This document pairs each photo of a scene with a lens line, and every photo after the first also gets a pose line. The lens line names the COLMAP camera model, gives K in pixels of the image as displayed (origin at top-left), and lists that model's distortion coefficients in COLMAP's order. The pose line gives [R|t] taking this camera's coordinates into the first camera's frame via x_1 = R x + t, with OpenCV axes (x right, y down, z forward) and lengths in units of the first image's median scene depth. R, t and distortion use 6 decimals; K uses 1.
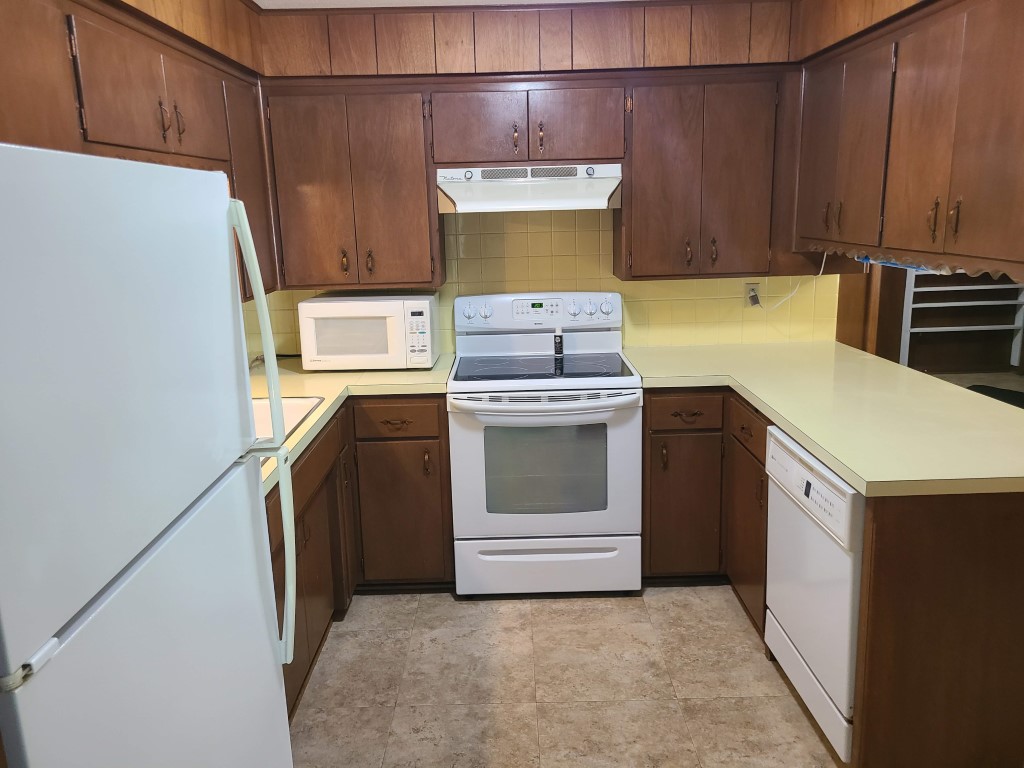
lens RADIAL K [[774.3, 0, 512.0], [0, 774.3, 384.0], [0, 0, 1]] dist [0.040609, -0.013865]
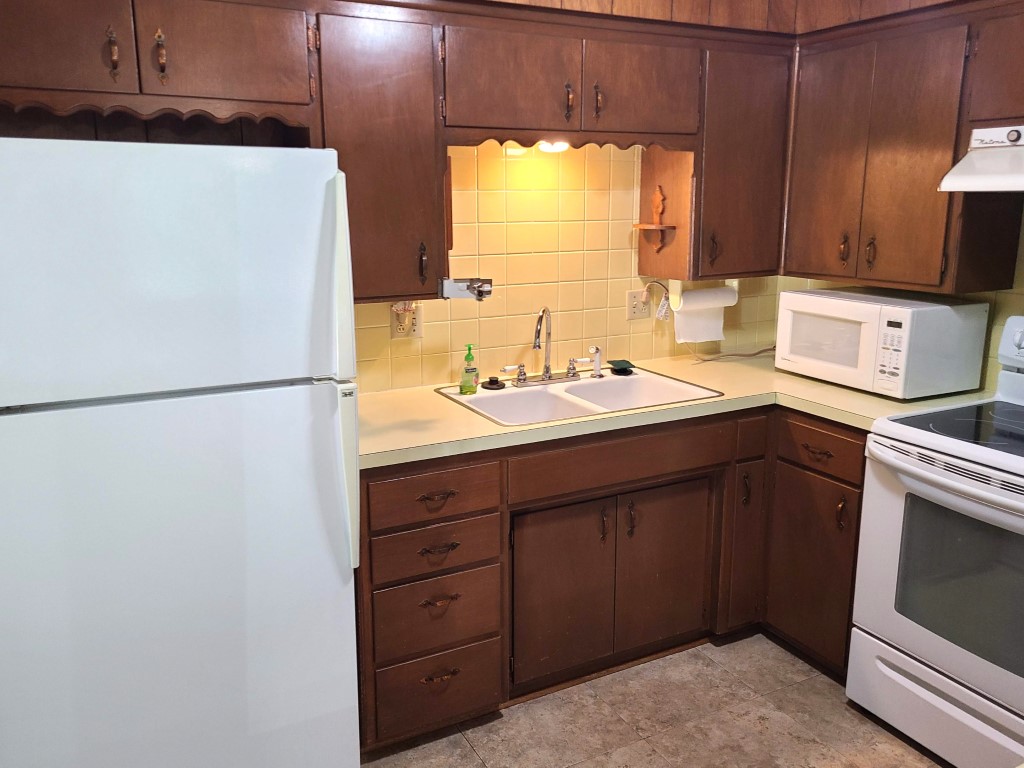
lens RADIAL K [[837.3, 0, 512.0], [0, 837.3, 384.0], [0, 0, 1]] dist [0.045294, -0.004472]
pose [[0.454008, 0.222158, -0.862857, 0.437525], [-0.212602, 0.967455, 0.137224, -0.069016], [0.865261, 0.121144, 0.486464, 0.285719]]
